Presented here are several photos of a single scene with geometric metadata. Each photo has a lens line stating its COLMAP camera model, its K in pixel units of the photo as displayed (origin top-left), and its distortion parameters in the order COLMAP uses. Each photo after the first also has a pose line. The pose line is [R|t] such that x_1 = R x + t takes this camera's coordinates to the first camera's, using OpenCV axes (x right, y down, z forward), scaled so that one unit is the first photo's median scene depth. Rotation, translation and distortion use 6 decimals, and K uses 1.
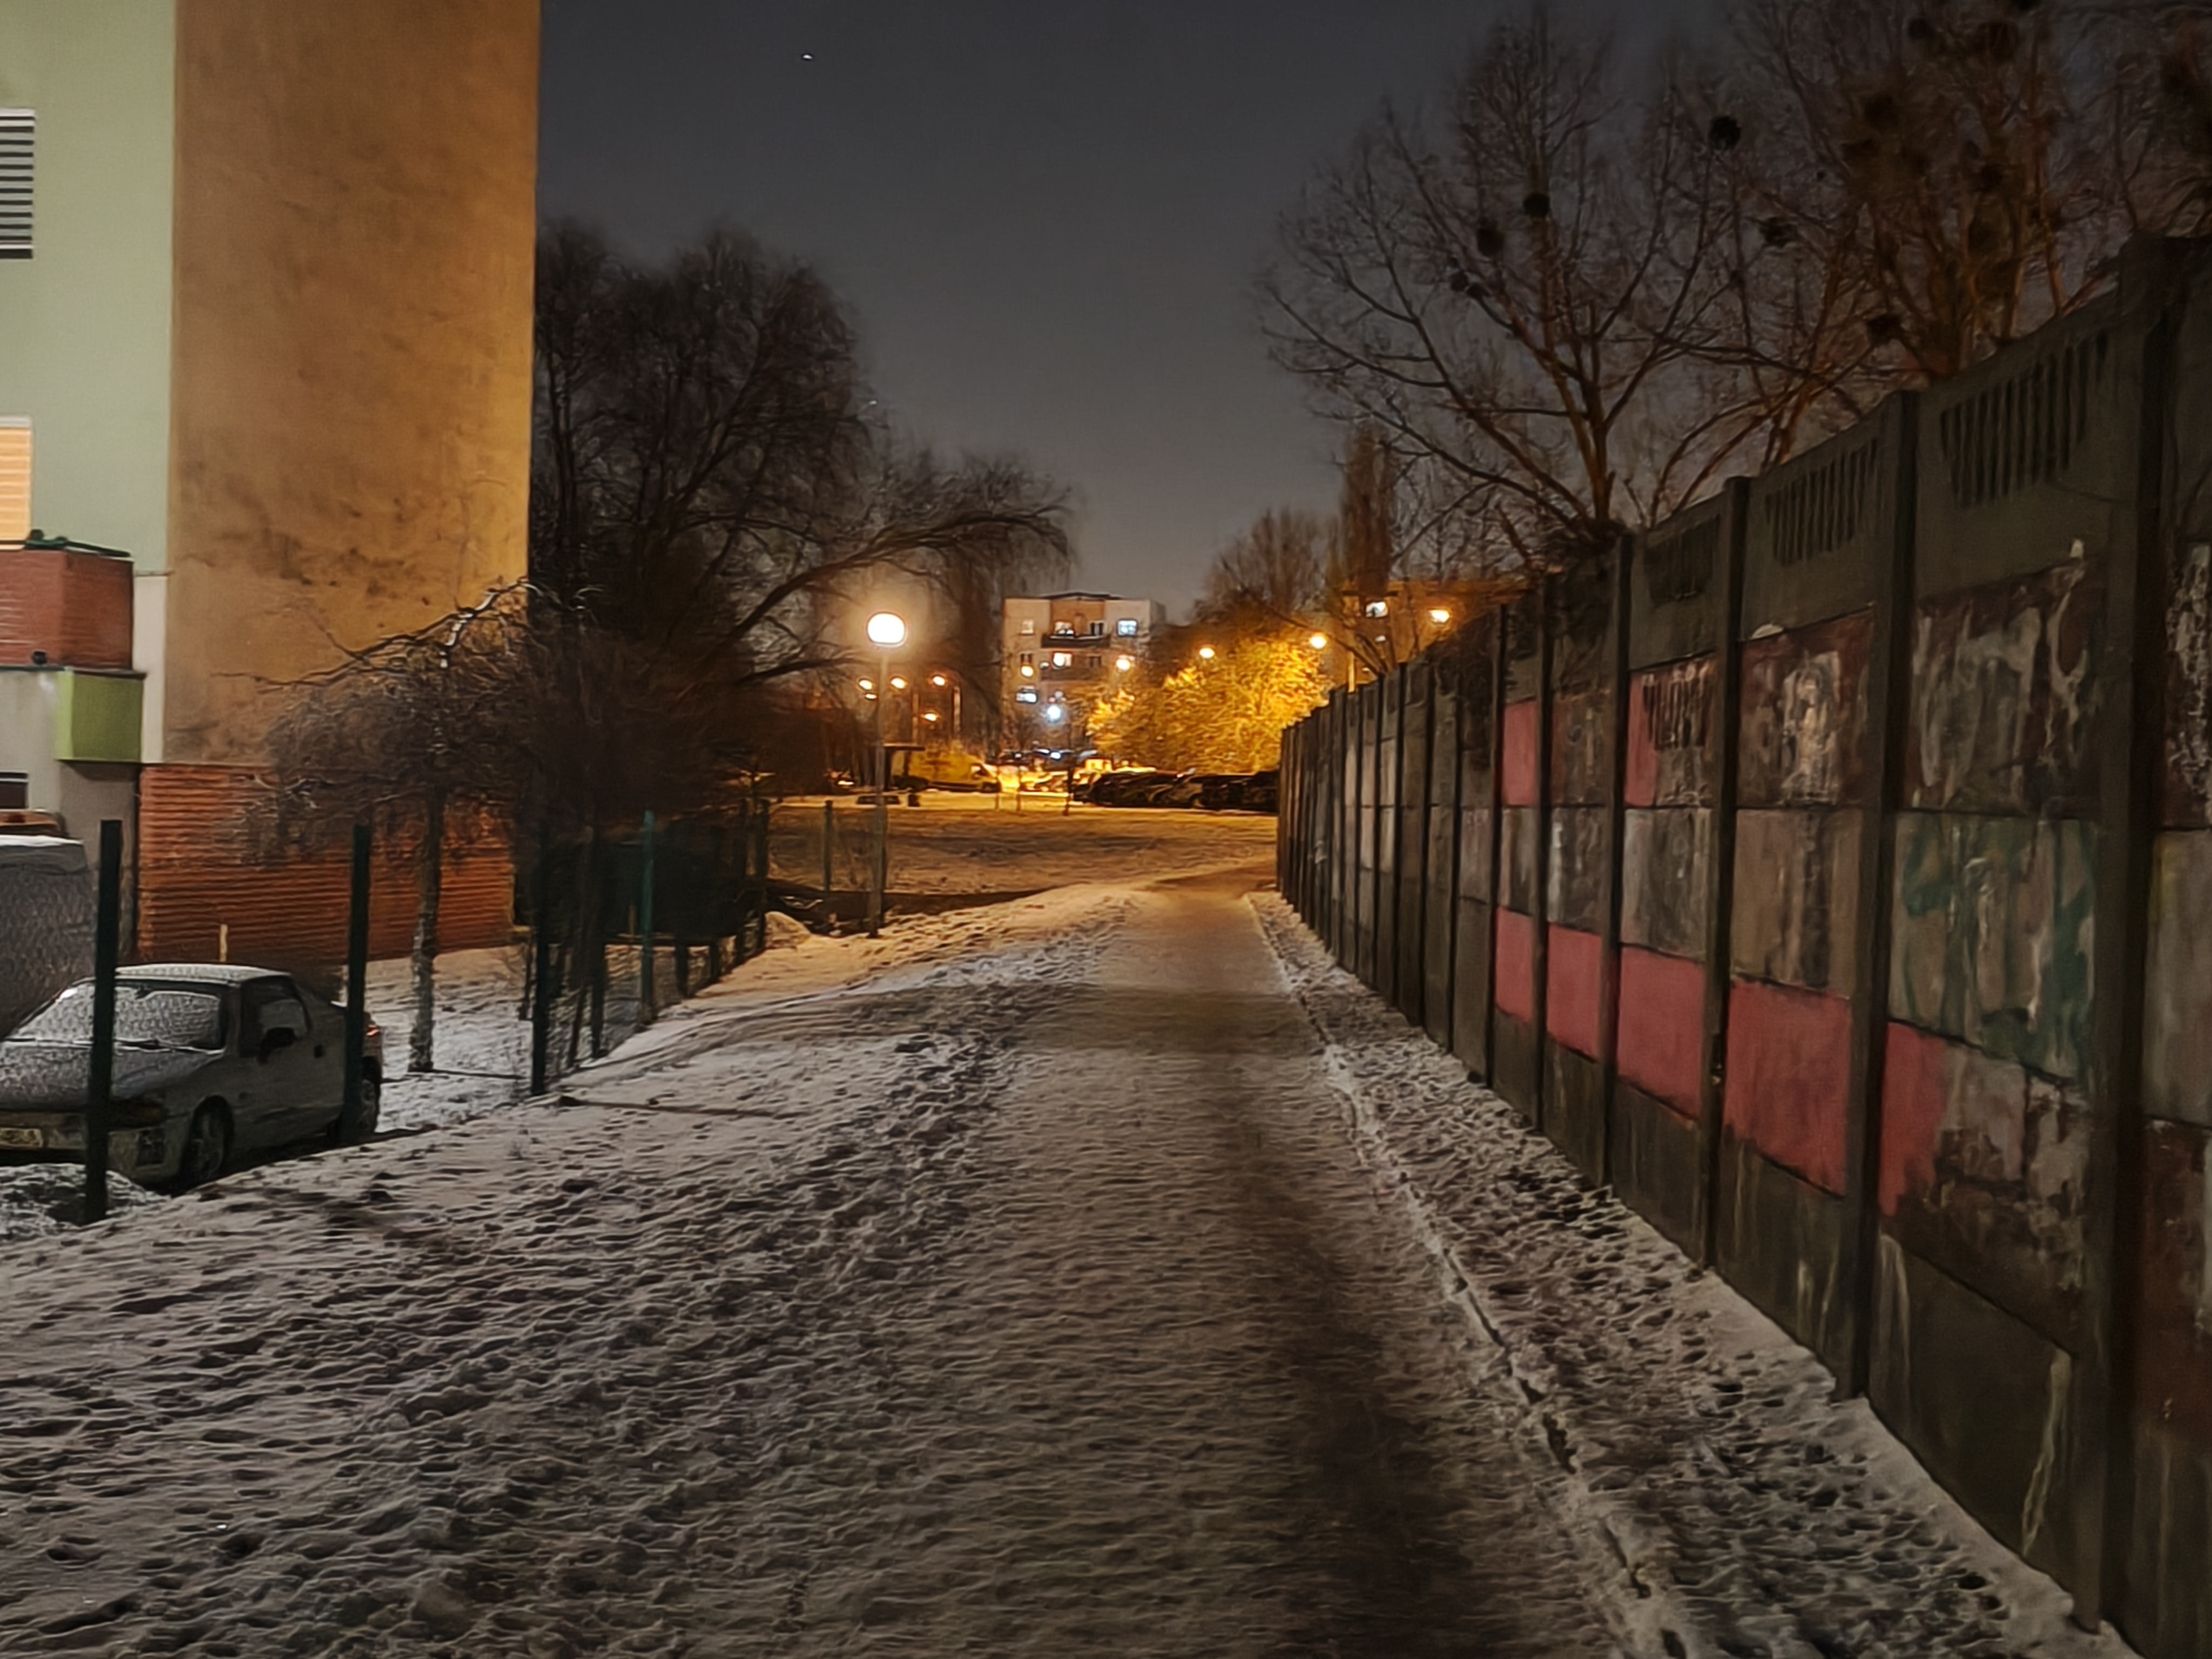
lens RADIAL K [[3148.2, 0, 1112.1], [0, 3148.2, 825.7], [0, 0, 1]] dist [-0.042479, 0.000000]
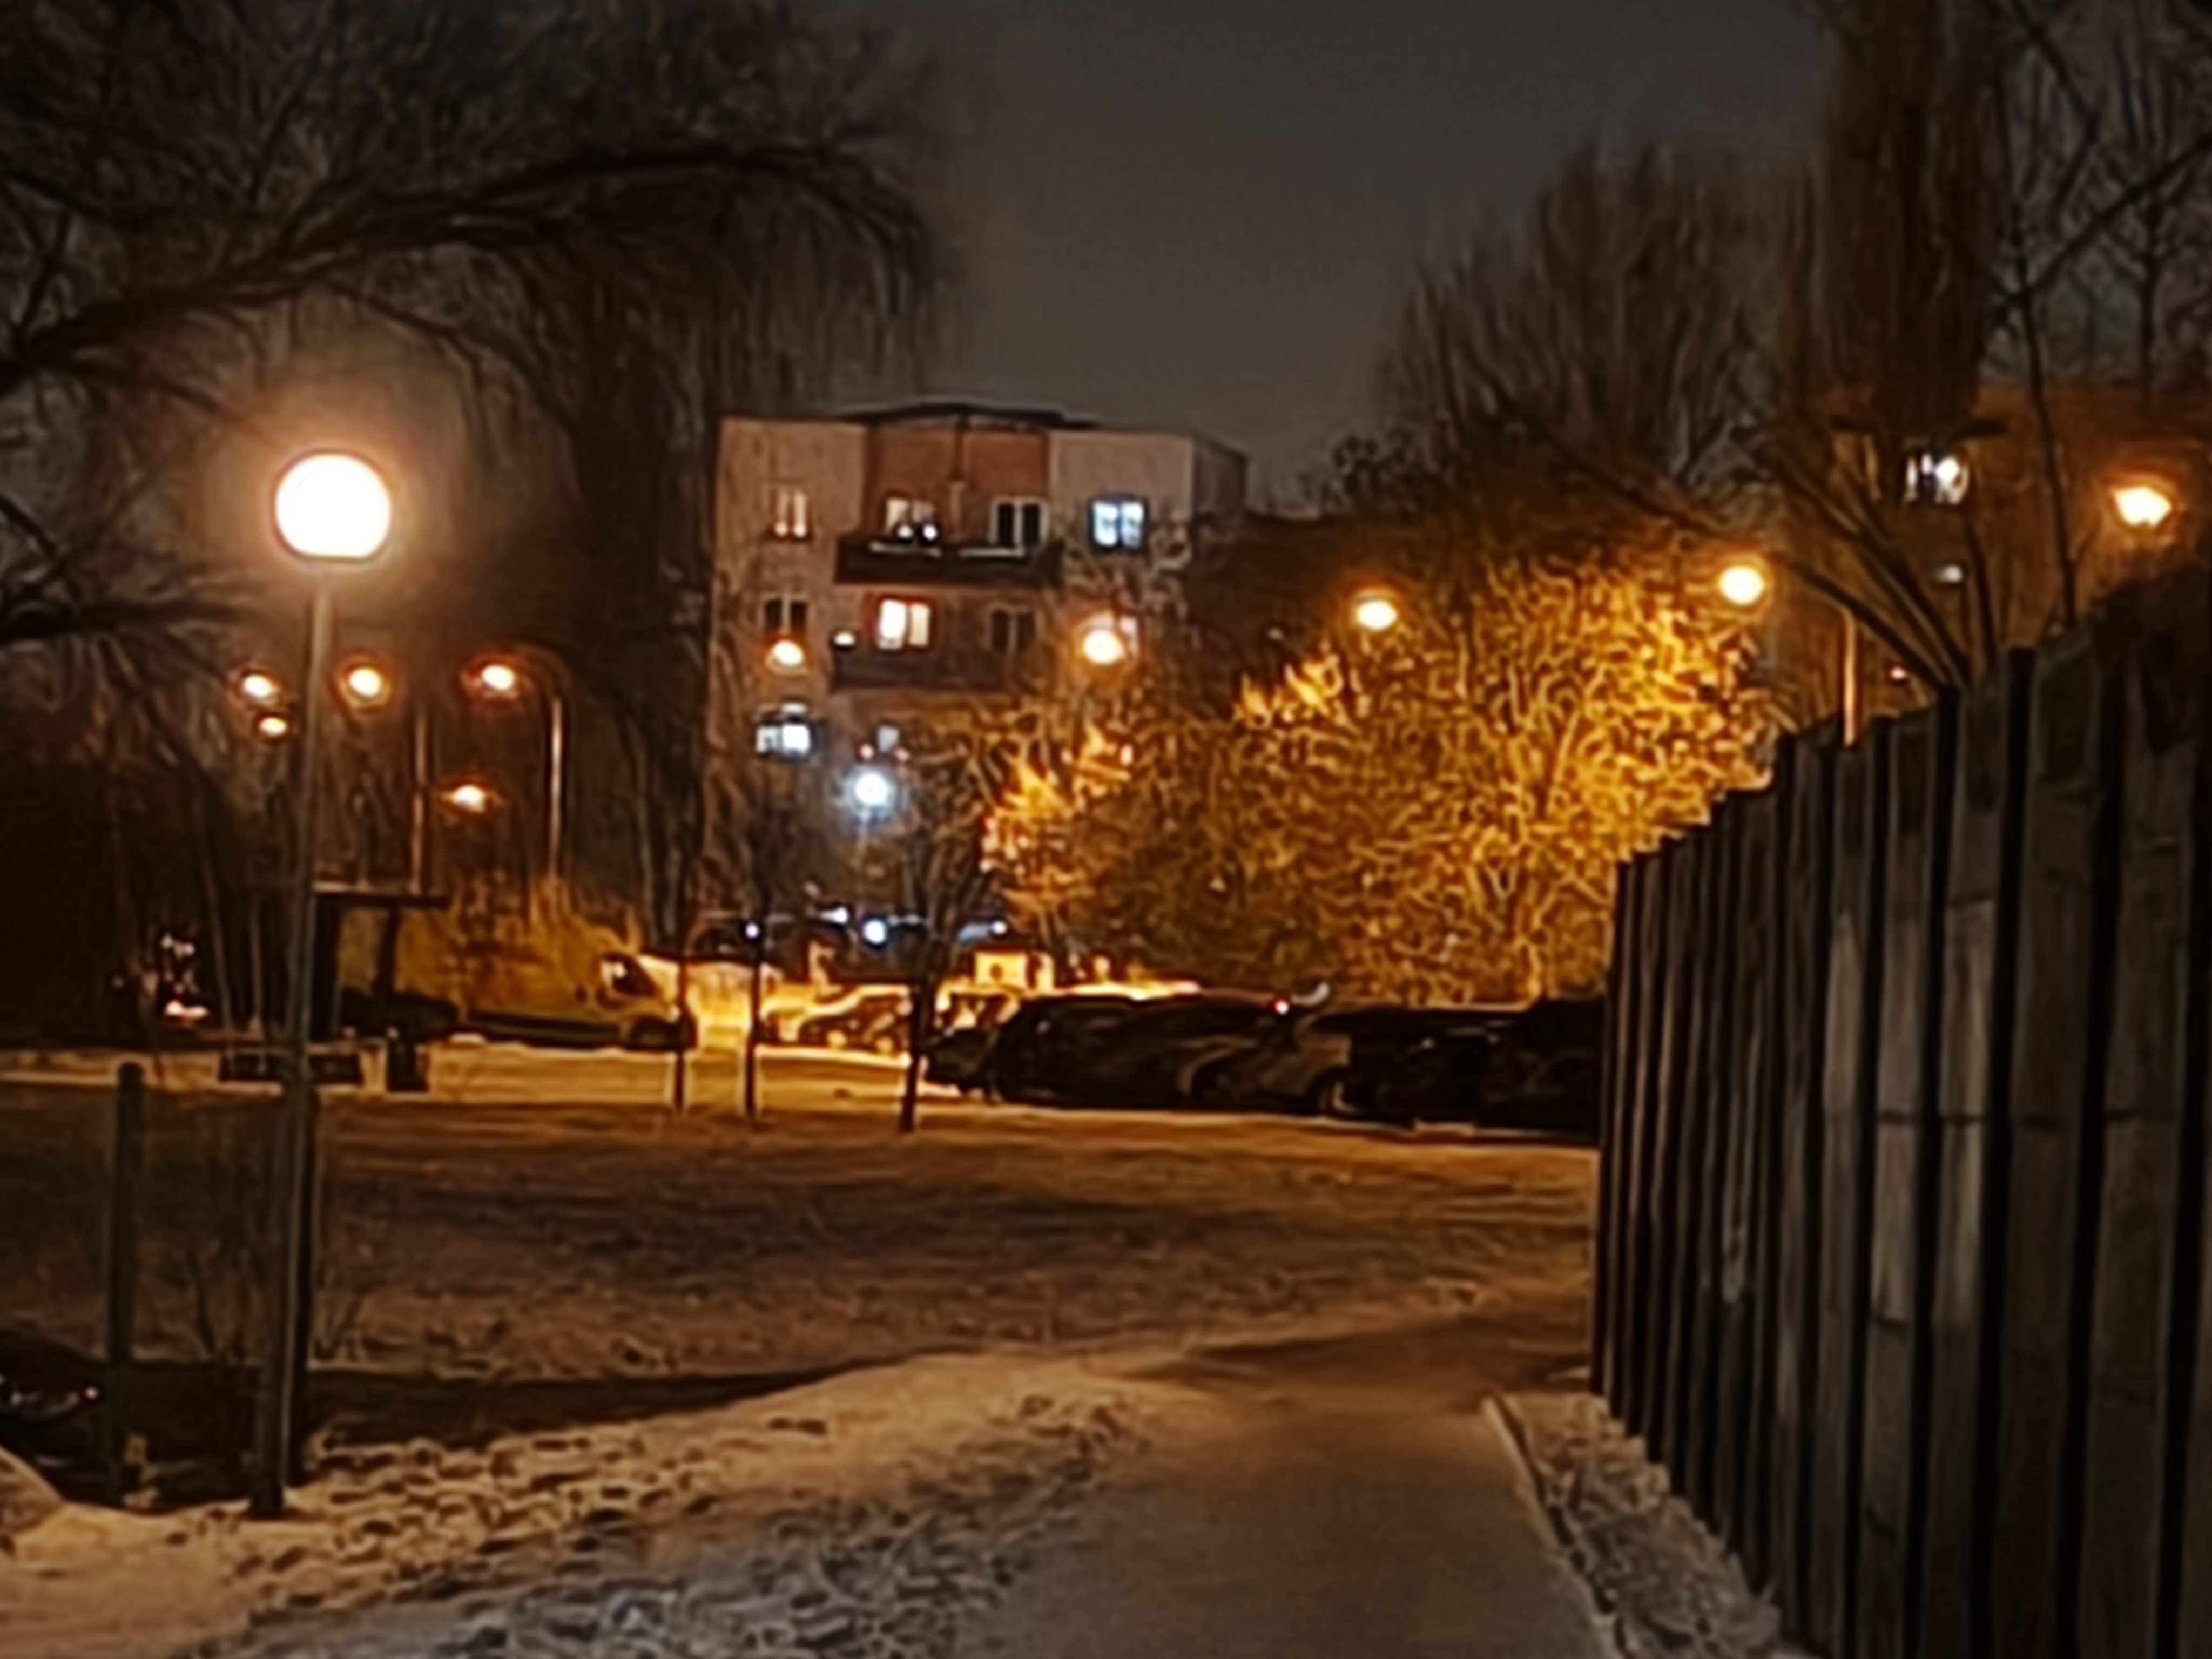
lens RADIAL K [[11011.6, 0, 1102.1], [0, 11011.6, 838.2], [0, 0, 1]] dist [-0.017355, 0.000000]
pose [[0.999770, 0.020841, 0.004988, -0.045475], [-0.020681, 0.999329, -0.030225, 0.010241], [-0.005615, 0.030115, 0.999531, -2.182251]]
